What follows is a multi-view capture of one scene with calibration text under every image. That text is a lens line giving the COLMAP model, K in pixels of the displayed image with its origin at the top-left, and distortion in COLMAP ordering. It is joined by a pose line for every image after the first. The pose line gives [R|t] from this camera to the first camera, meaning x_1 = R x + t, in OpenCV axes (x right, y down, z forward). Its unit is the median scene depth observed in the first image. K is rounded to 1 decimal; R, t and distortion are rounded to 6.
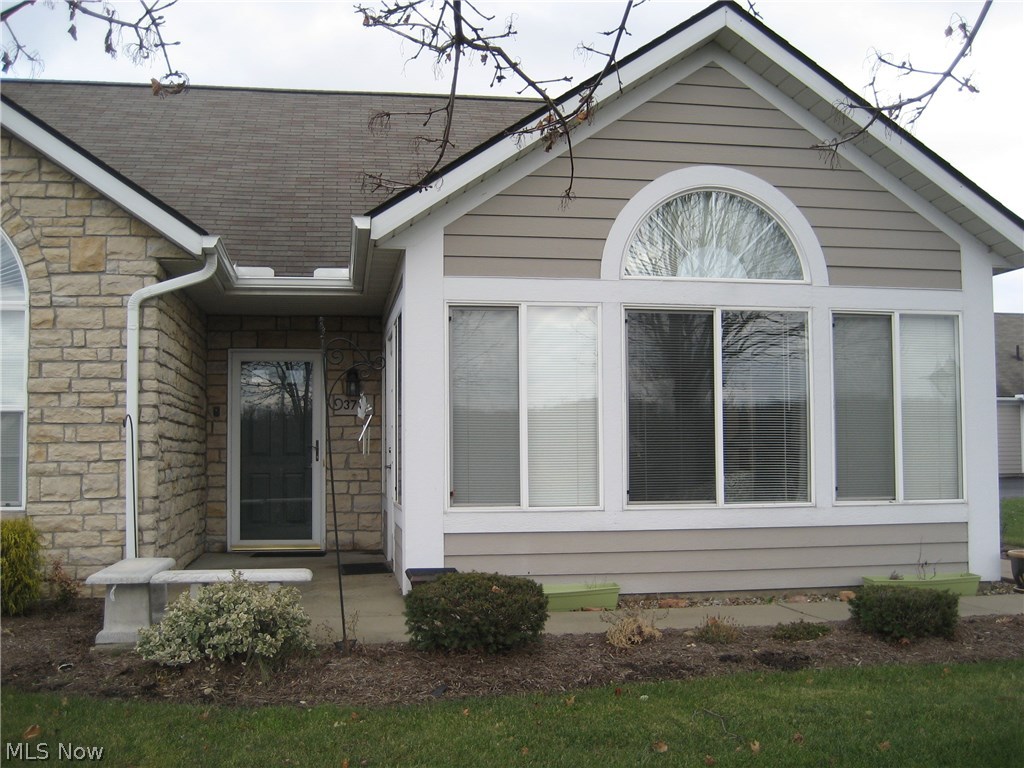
lens RADIAL K [[1100.9, 0, 509.5], [0, 1100.9, 387.4], [0, 0, 1]] dist [-0.080662, 0.000000]
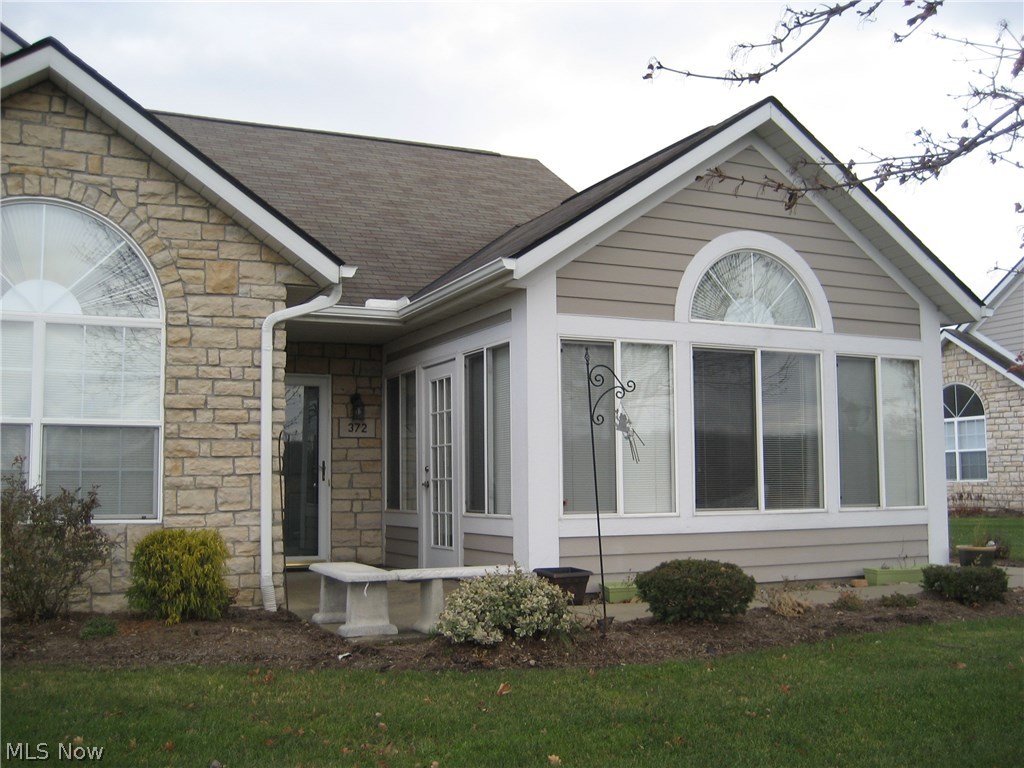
lens RADIAL K [[1100.9, 0, 517.5], [0, 1100.9, 381.5], [0, 0, 1]] dist [-0.080662, 0.000000]
pose [[0.959956, 0.024122, 0.279110, -0.407054], [-0.013566, 0.999120, -0.039693, 0.015809], [-0.279822, 0.034317, 0.959438, -0.087548]]
